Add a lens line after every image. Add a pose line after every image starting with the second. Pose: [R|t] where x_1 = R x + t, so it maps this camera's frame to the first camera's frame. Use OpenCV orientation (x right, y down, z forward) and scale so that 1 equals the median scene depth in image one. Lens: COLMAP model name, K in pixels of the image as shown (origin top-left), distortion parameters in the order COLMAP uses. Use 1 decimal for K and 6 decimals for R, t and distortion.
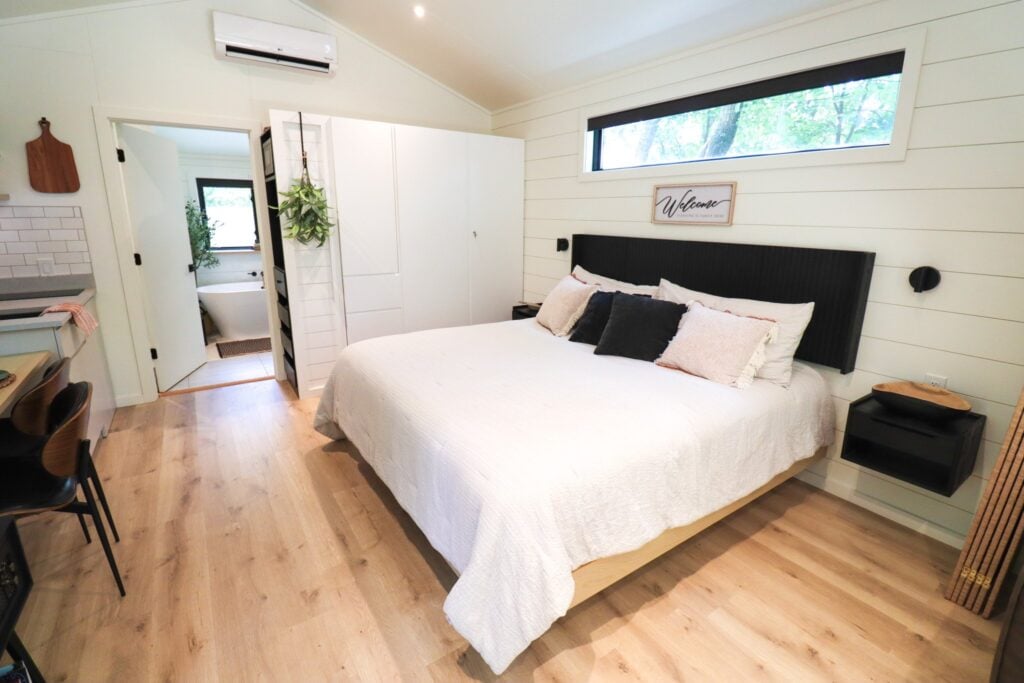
lens RADIAL K [[476.4, 0, 512.0], [0, 476.4, 341.5], [0, 0, 1]] dist [-0.027470, -0.000057]
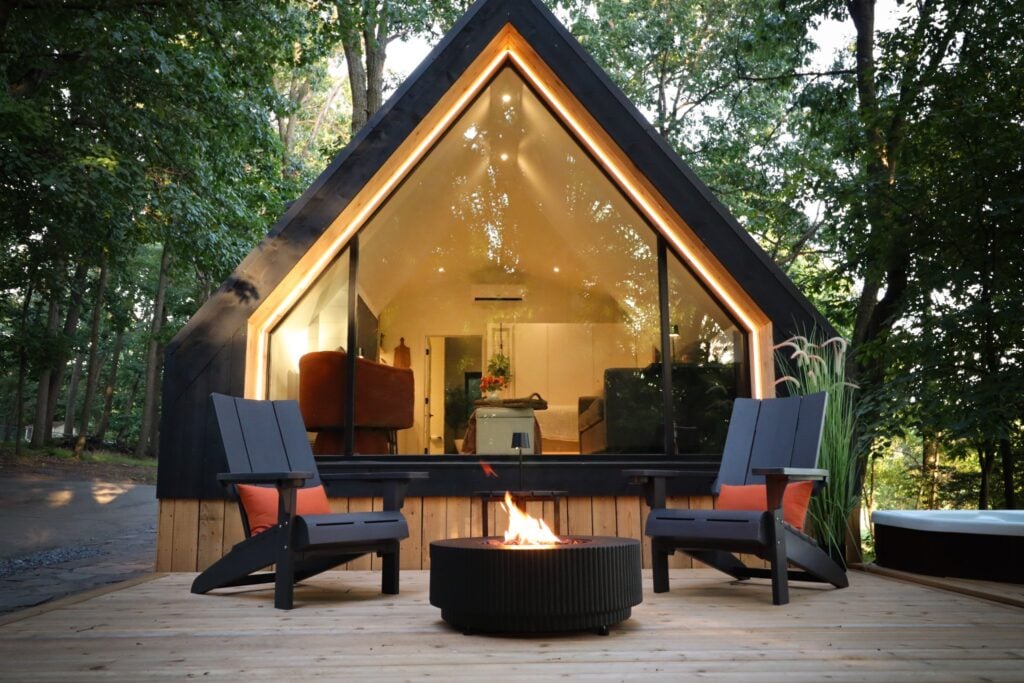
lens RADIAL K [[865.0, 0, 512.0], [0, 865.0, 341.5], [0, 0, 1]] dist [0.005510, 0.000160]
pose [[0.845341, -0.117951, -0.521043, 1.489332], [-0.108193, 0.917312, -0.383188, 0.988274], [0.523157, 0.380298, 0.762680, -1.756240]]
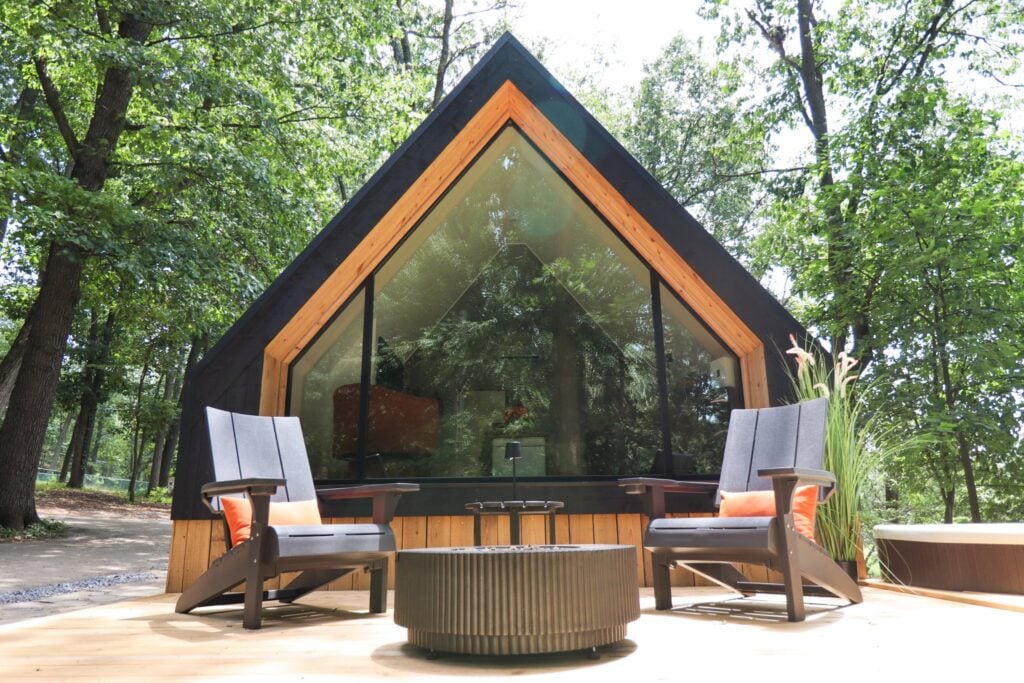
lens RADIAL K [[690.4, 0, 512.0], [0, 690.4, 341.5], [0, 0, 1]] dist [0.001121, -0.000179]
pose [[0.822825, -0.181940, -0.538384, 1.392914], [-0.110817, 0.877812, -0.466010, 0.960661], [0.557386, 0.443107, 0.702124, -1.520079]]
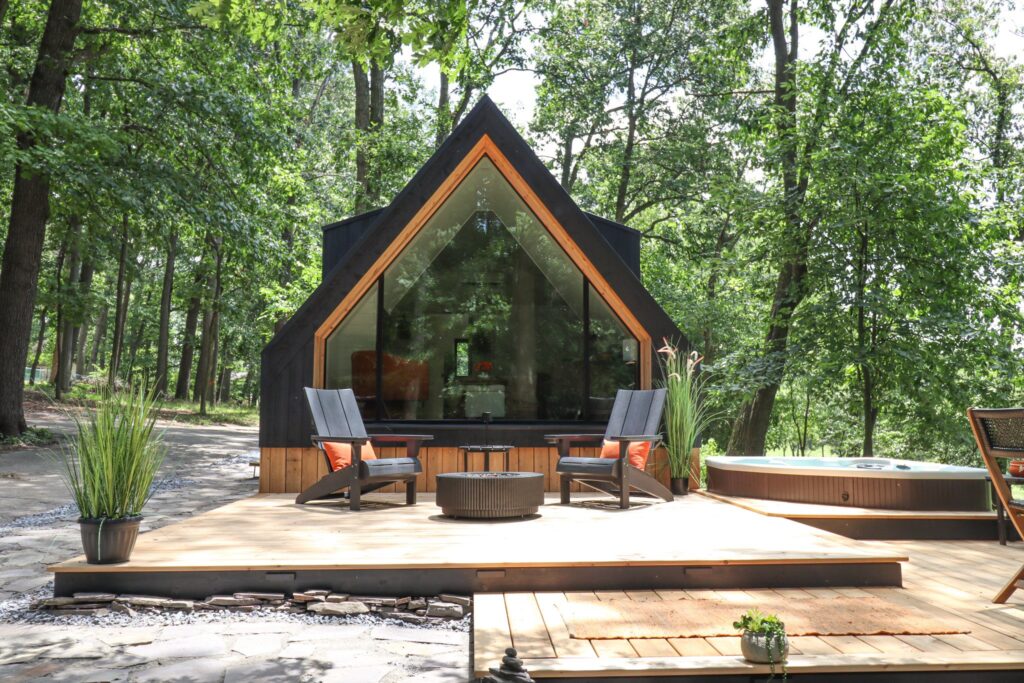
lens RADIAL K [[837.7, 0, 526.2], [0, 837.7, 324.6], [0, 0, 1]] dist [-0.004831, 0.001884]
pose [[0.863428, -0.083259, -0.497555, 1.930458], [-0.107891, 0.932989, -0.343352, 1.115931], [0.492800, 0.350141, 0.796586, -2.374406]]
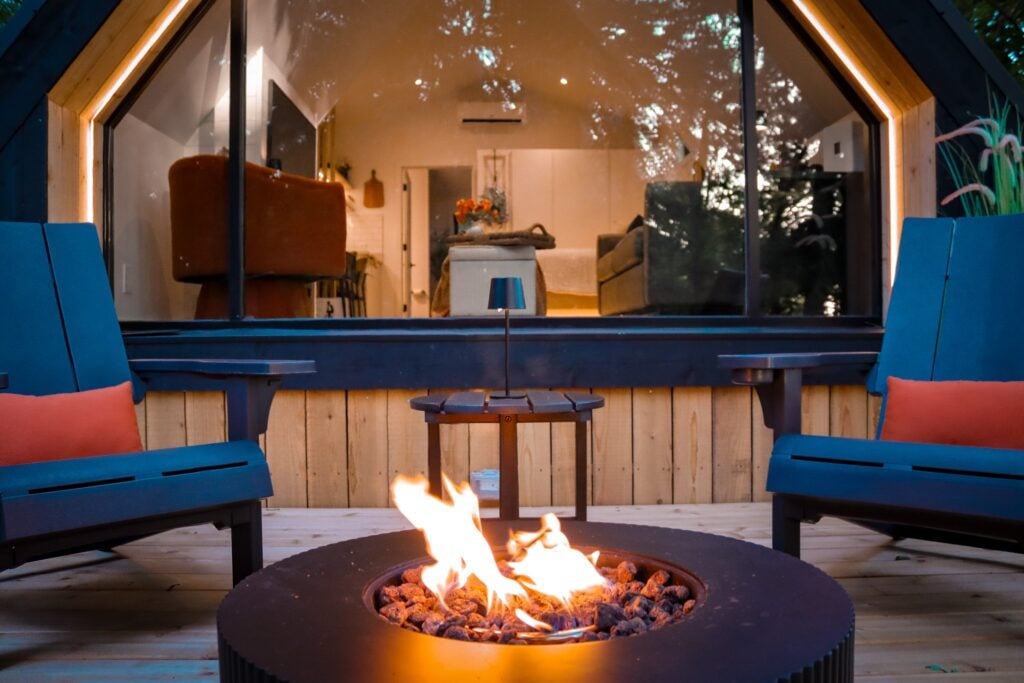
lens RADIAL K [[887.1, 0, 510.1], [0, 887.1, 366.5], [0, 0, 1]] dist [-0.121839, 0.002420]
pose [[0.842853, -0.018053, -0.537841, 1.191961], [-0.105666, 0.974429, -0.198298, 0.825205], [0.527668, 0.223967, 0.819393, -1.278152]]
